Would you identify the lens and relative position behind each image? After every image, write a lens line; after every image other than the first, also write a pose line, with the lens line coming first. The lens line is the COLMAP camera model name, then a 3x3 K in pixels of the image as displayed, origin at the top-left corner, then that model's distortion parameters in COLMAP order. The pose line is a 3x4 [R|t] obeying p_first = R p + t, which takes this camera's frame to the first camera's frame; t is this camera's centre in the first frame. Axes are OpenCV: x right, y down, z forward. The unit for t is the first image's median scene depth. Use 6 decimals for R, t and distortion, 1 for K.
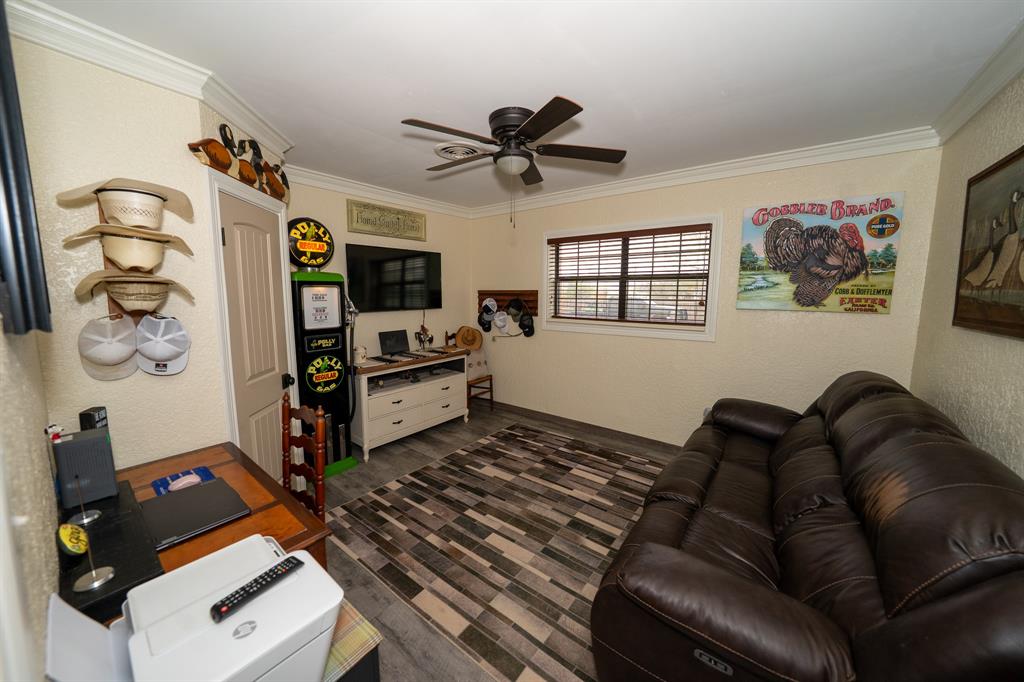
lens RADIAL K [[355.7, 0, 514.6], [0, 355.7, 335.1], [0, 0, 1]] dist [-0.031277, 0.006860]
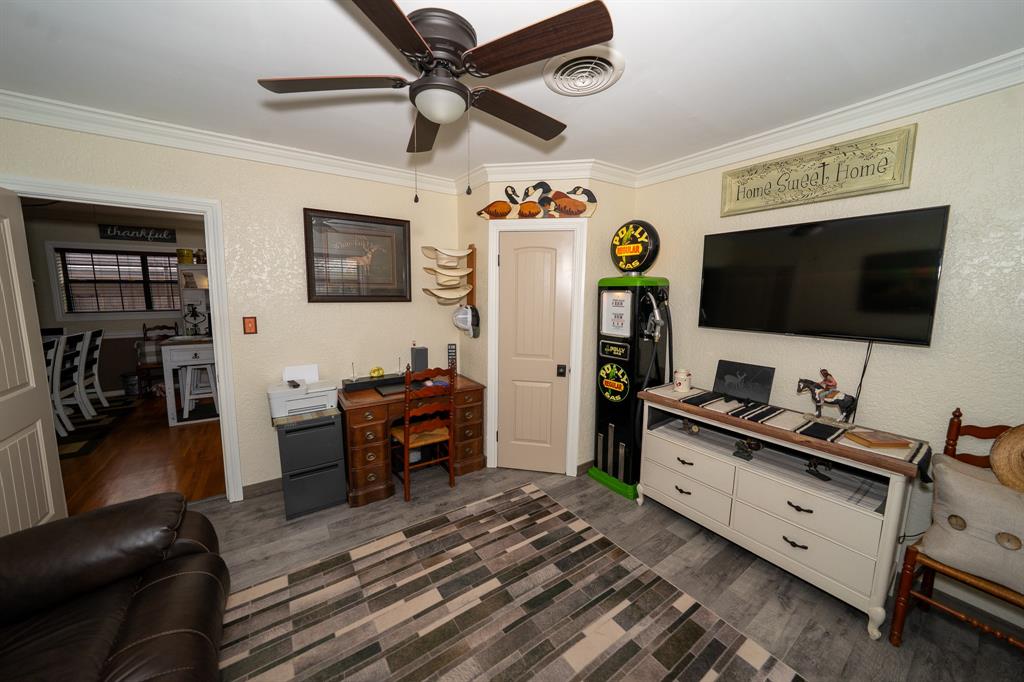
lens RADIAL K [[355.7, 0, 514.6], [0, 355.7, 335.1], [0, 0, 1]] dist [-0.031277, 0.006860]
pose [[-0.301138, 0.107320, -0.947522, 0.466545], [-0.128530, 0.980011, 0.151849, -0.133846], [0.944879, 0.167513, -0.281324, 1.034018]]
